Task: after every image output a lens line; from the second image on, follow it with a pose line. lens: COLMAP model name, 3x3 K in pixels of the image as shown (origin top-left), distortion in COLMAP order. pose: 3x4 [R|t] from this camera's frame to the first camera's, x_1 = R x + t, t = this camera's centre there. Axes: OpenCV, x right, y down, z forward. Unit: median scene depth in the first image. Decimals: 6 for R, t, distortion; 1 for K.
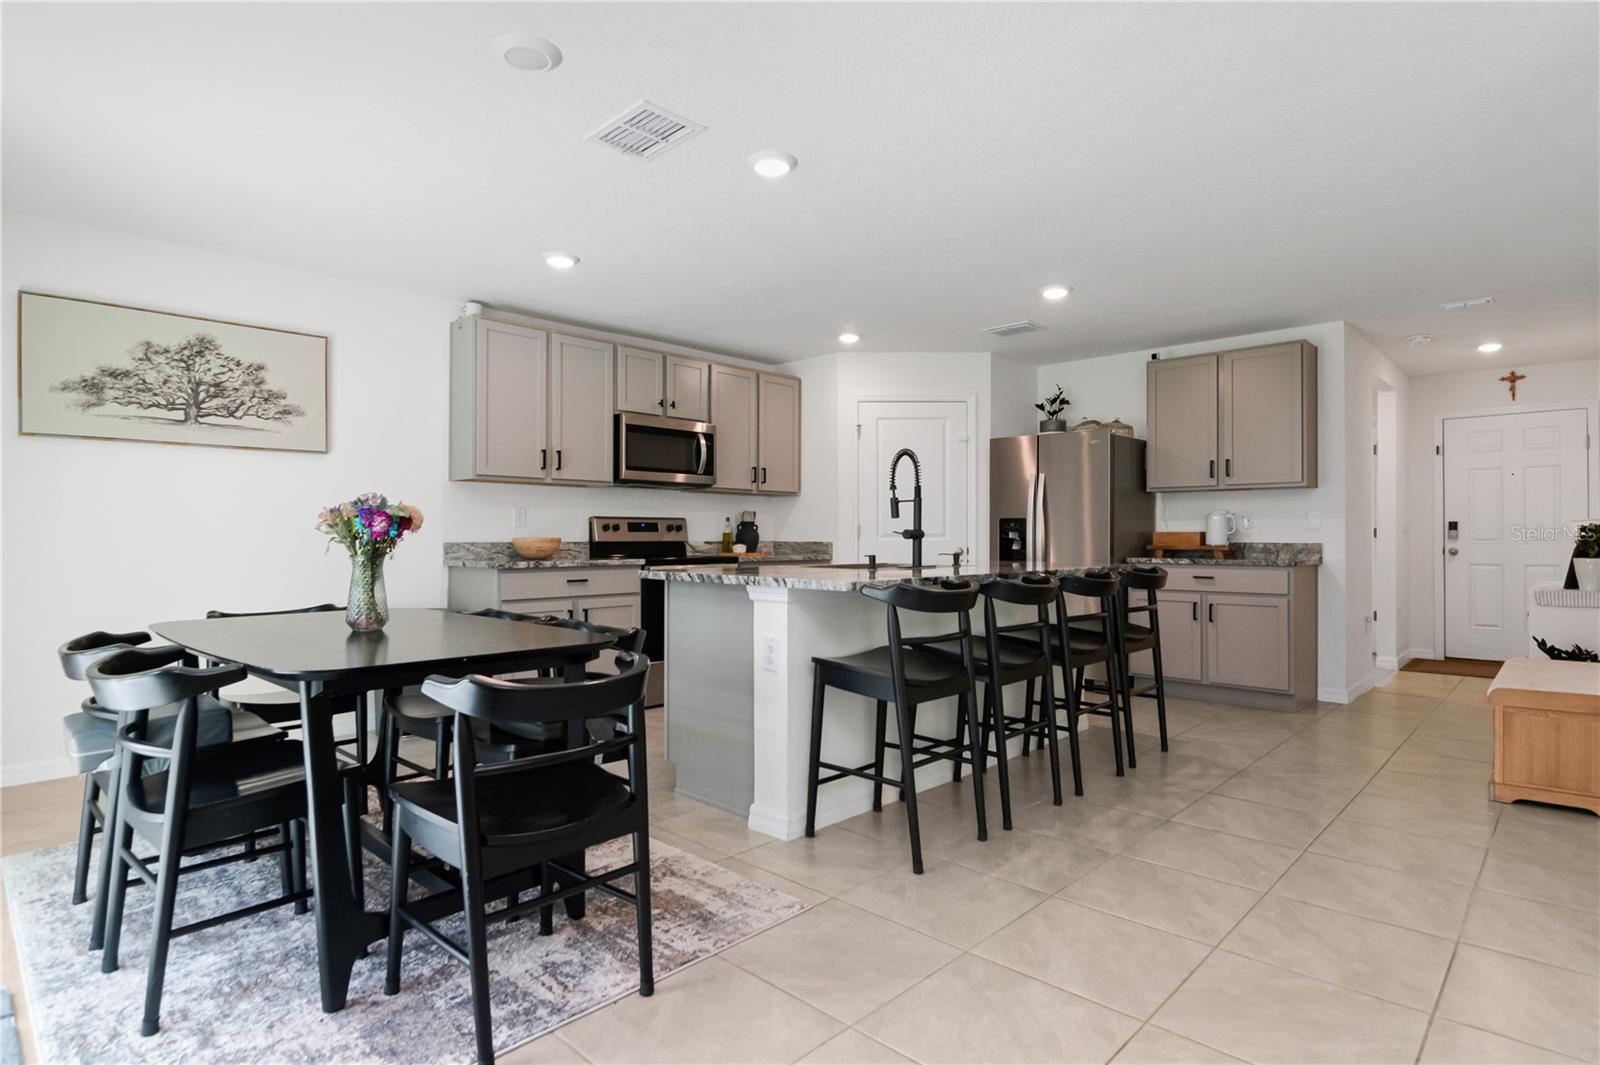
lens RADIAL K [[825.6, 0, 844.0], [0, 825.6, 538.0], [0, 0, 1]] dist [-0.004089, -0.000626]
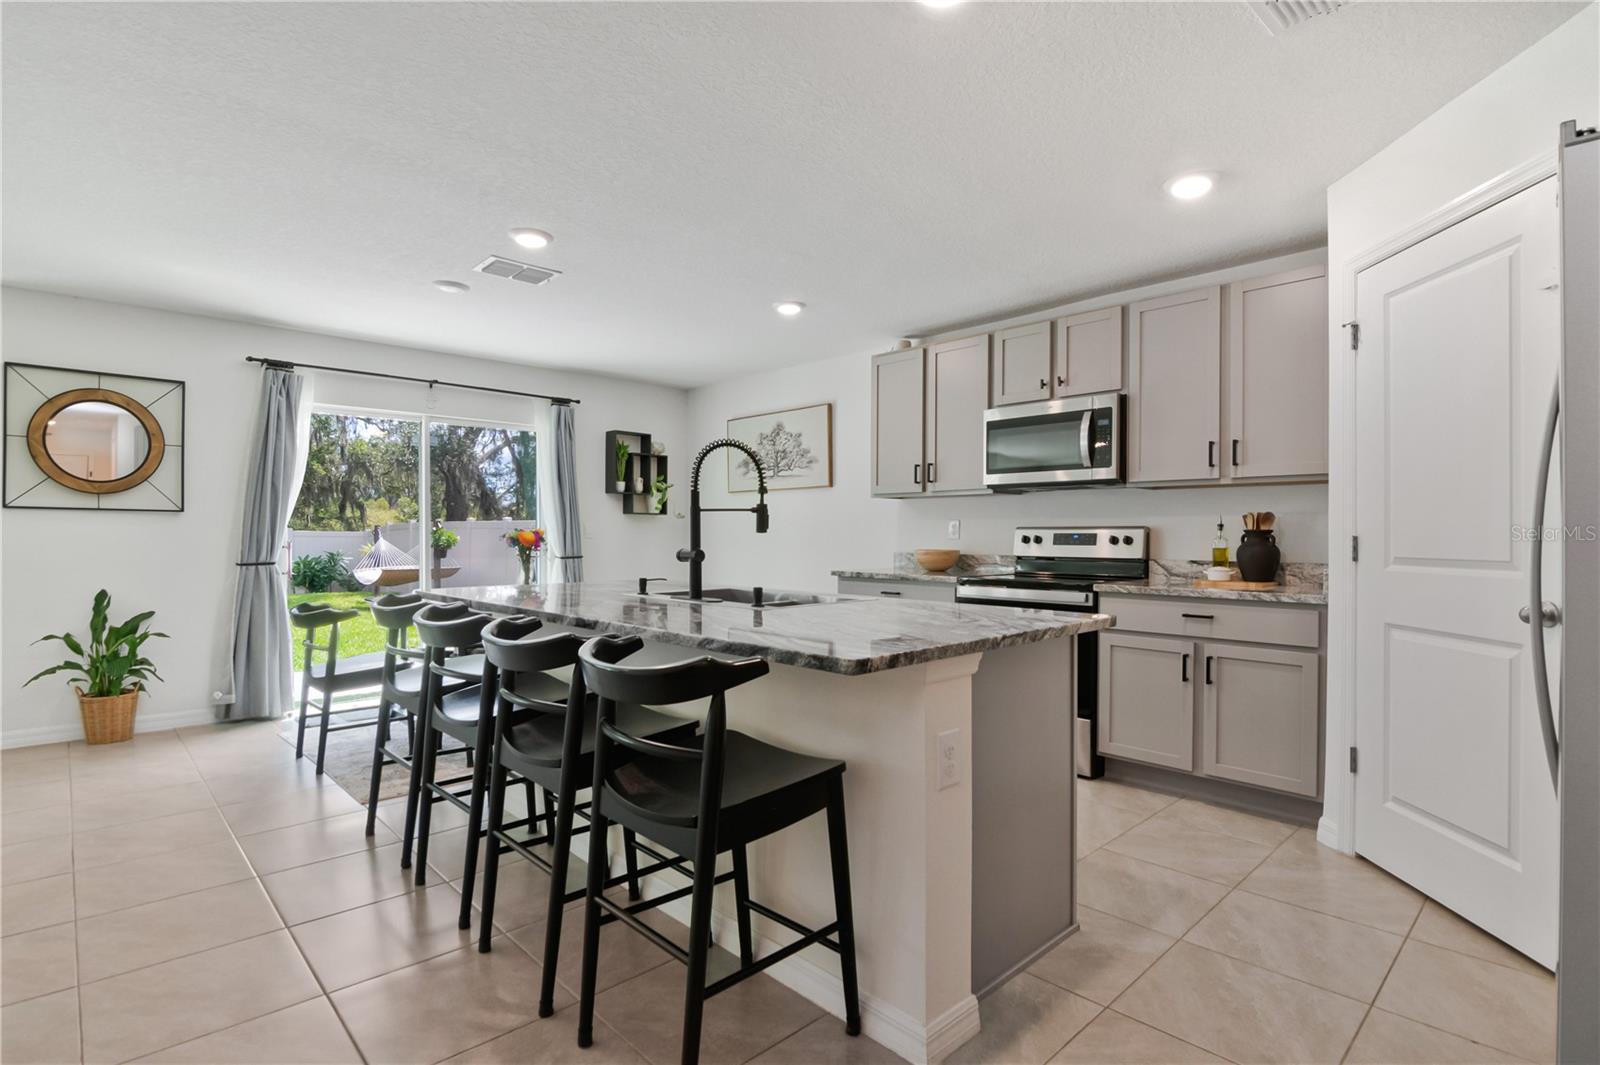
lens RADIAL K [[779.8, 0, 800.0], [0, 779.8, 532.5], [0, 0, 1]] dist [-0.003991, -0.000563]
pose [[-0.072085, -0.003174, -0.997393, 0.721962], [-0.004778, 0.999985, -0.002837, -0.022157], [0.997387, 0.004561, -0.072099, 1.093982]]
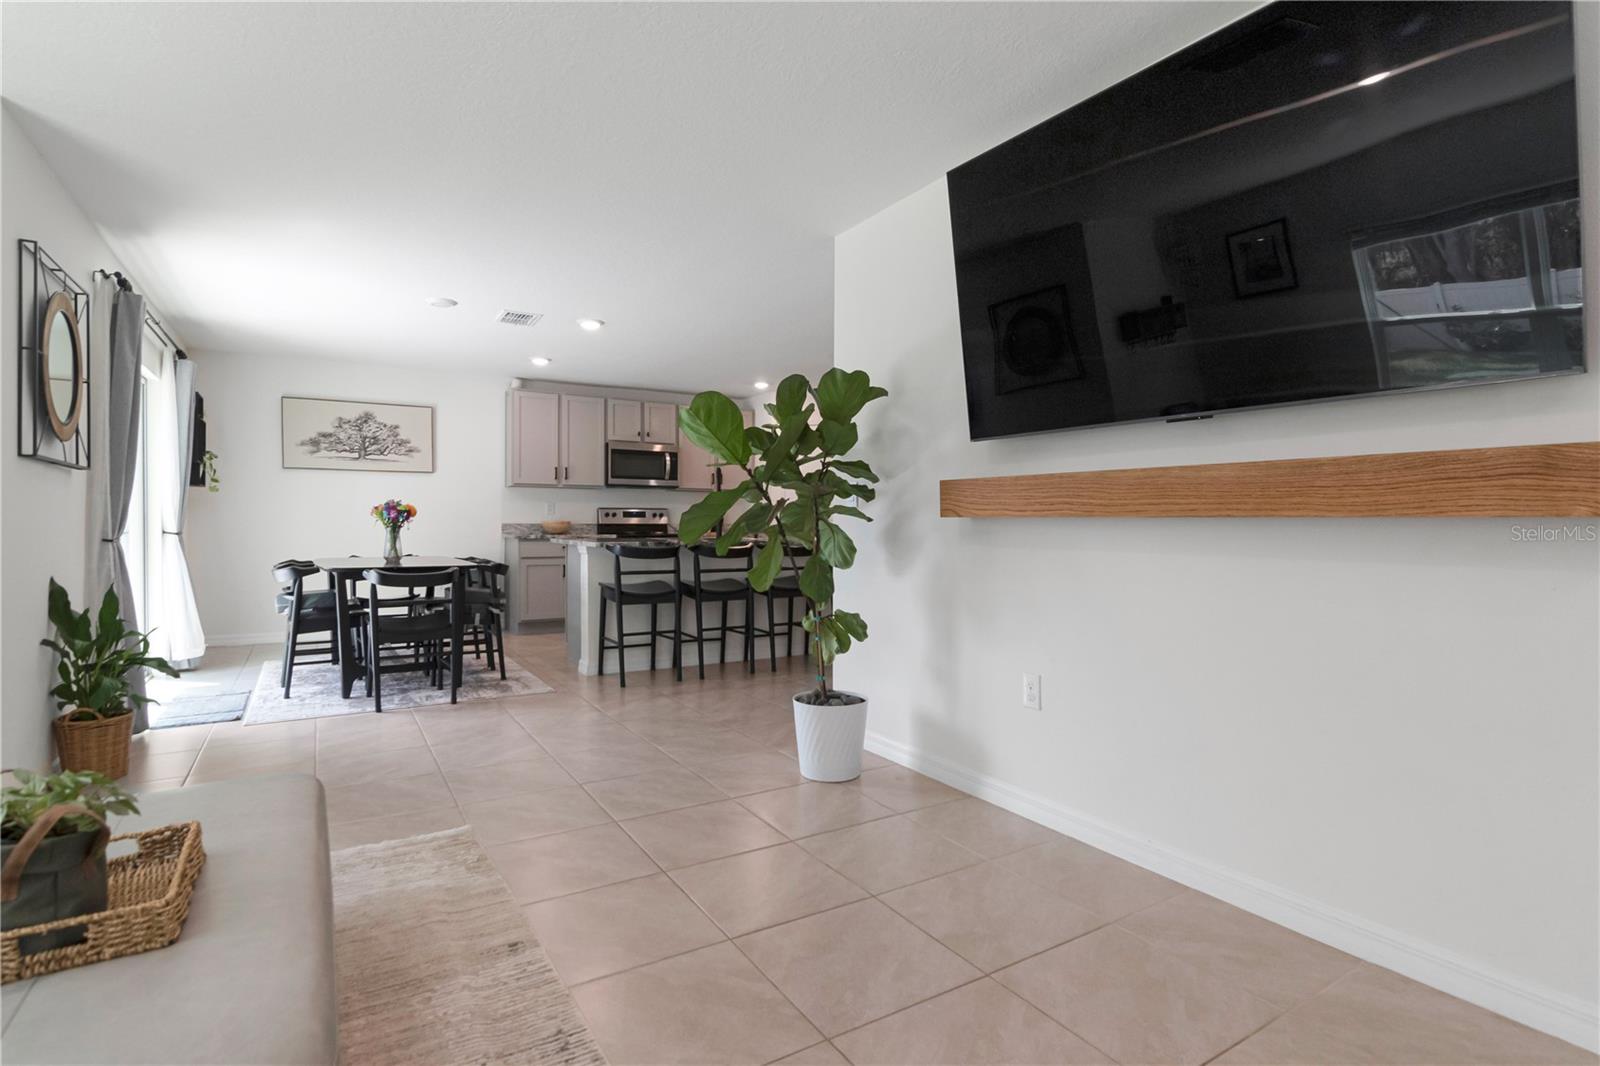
lens RADIAL K [[799.5, 0, 812.3], [0, 799.5, 533.5], [0, 0, 1]] dist [0.019981, -0.000276]
pose [[0.963384, 0.007755, -0.268013, 0.651315], [-0.004654, 0.999915, 0.012204, 0.003267], [0.268085, -0.010510, 0.963338, -0.467319]]
